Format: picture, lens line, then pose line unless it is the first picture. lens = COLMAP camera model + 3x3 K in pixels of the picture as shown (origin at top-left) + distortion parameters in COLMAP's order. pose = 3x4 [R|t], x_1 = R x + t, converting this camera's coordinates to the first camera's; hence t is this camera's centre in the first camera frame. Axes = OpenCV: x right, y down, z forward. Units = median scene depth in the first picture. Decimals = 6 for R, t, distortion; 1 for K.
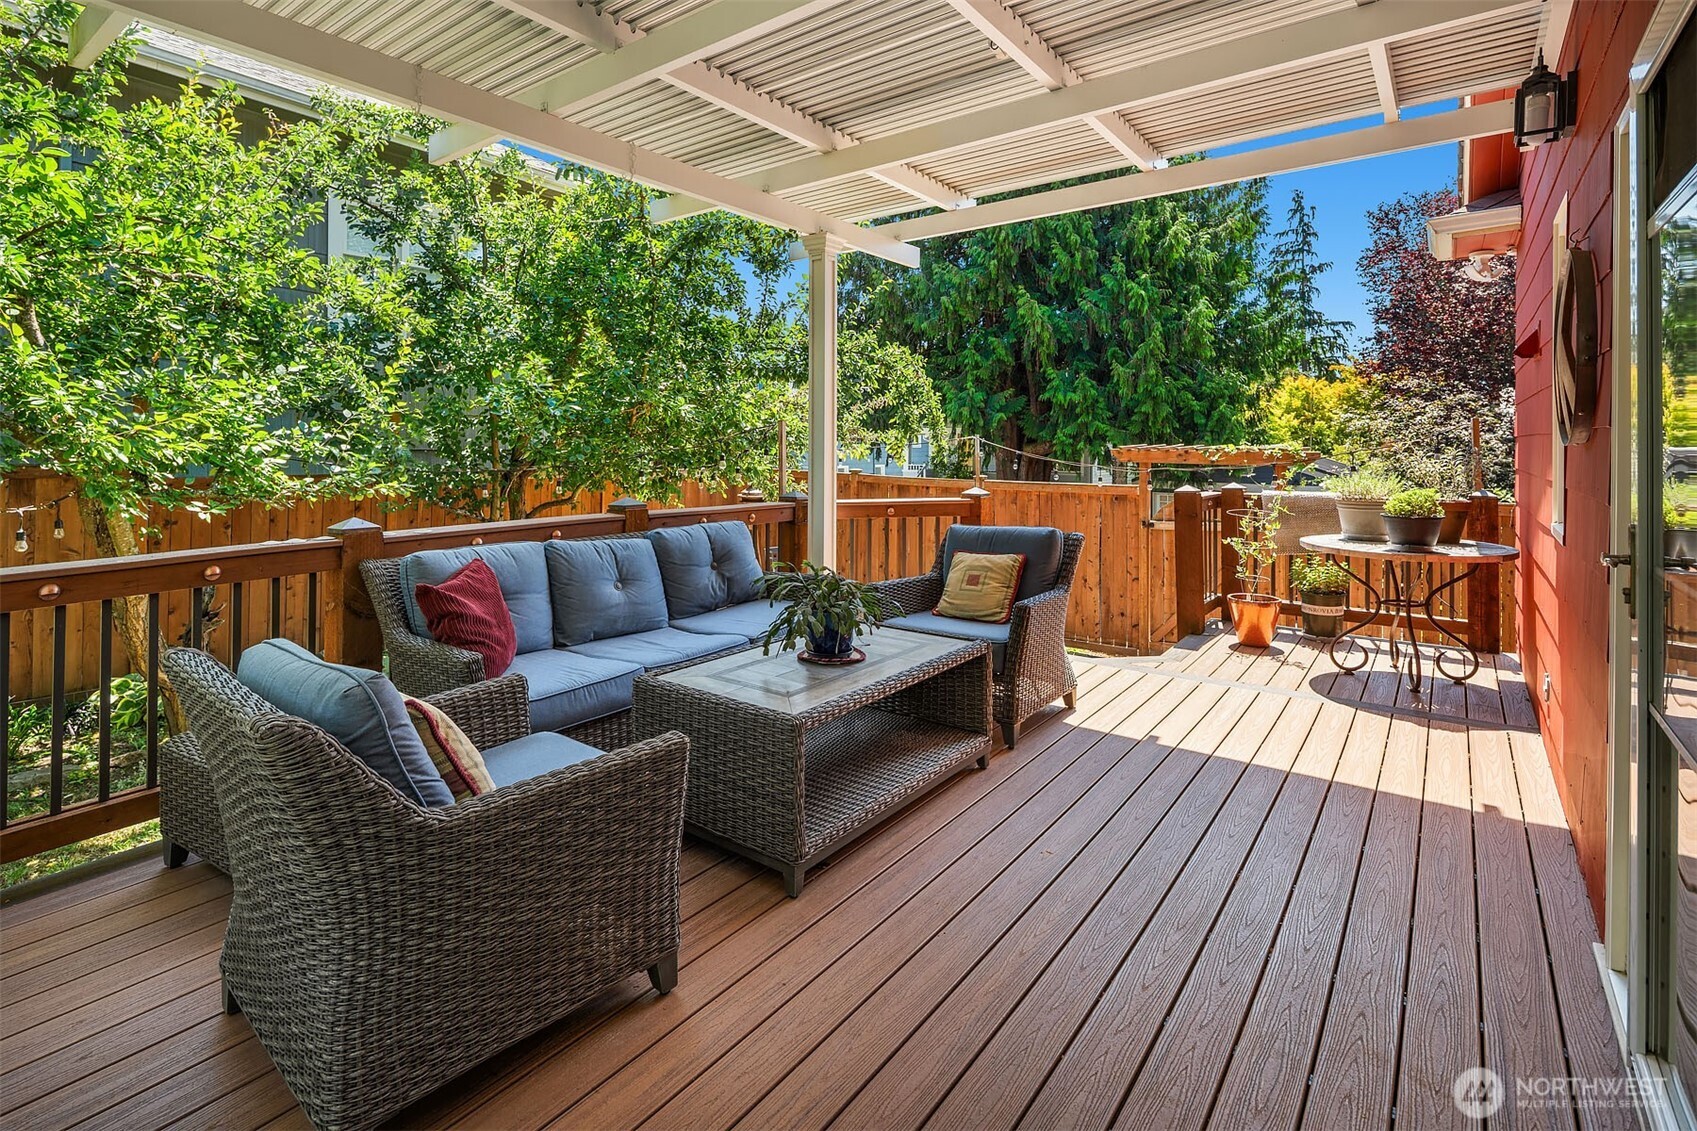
lens RADIAL K [[840.9, 0, 848.5], [0, 840.9, 565.5], [0, 0, 1]] dist [0.003030, 0.000394]
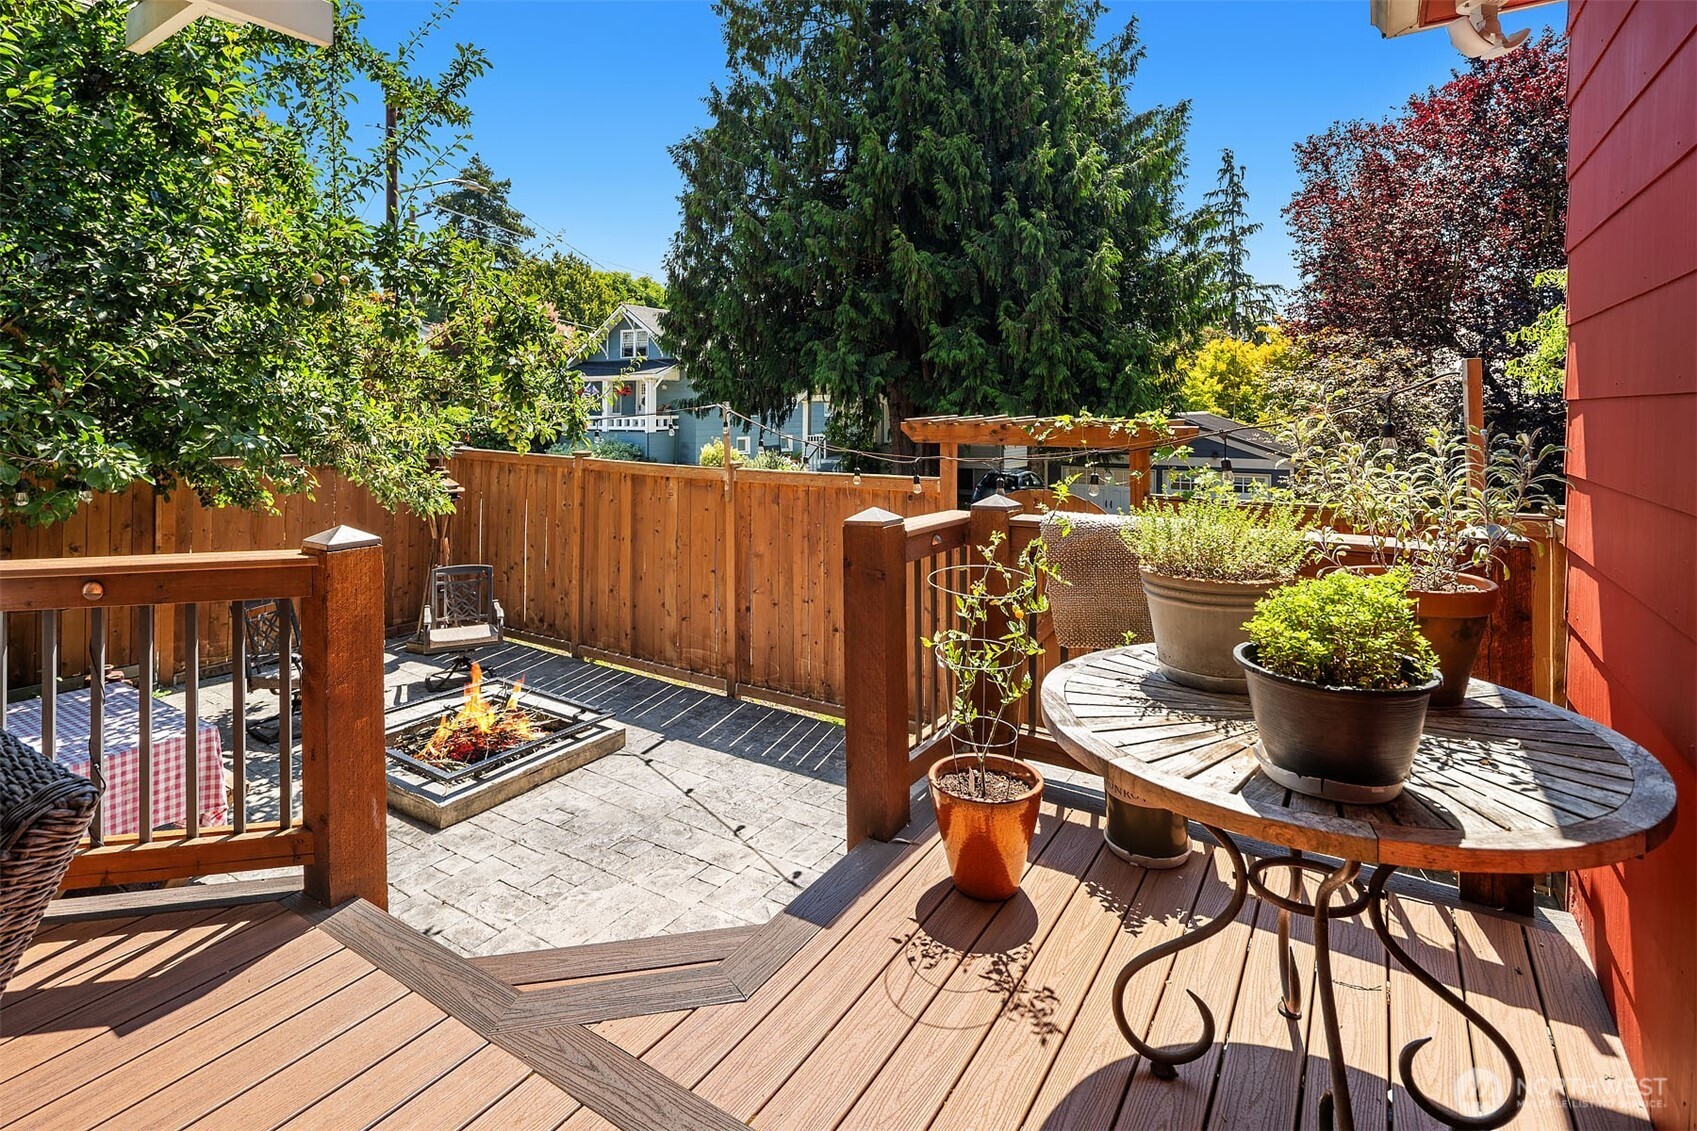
lens RADIAL K [[840.9, 0, 848.5], [0, 840.9, 565.5], [0, 0, 1]] dist [0.003030, 0.000394]
pose [[0.997899, -0.020787, 0.061360, 0.088692], [0.018724, 0.999246, 0.033998, -0.019206], [-0.062021, -0.032778, 0.997537, 0.135171]]
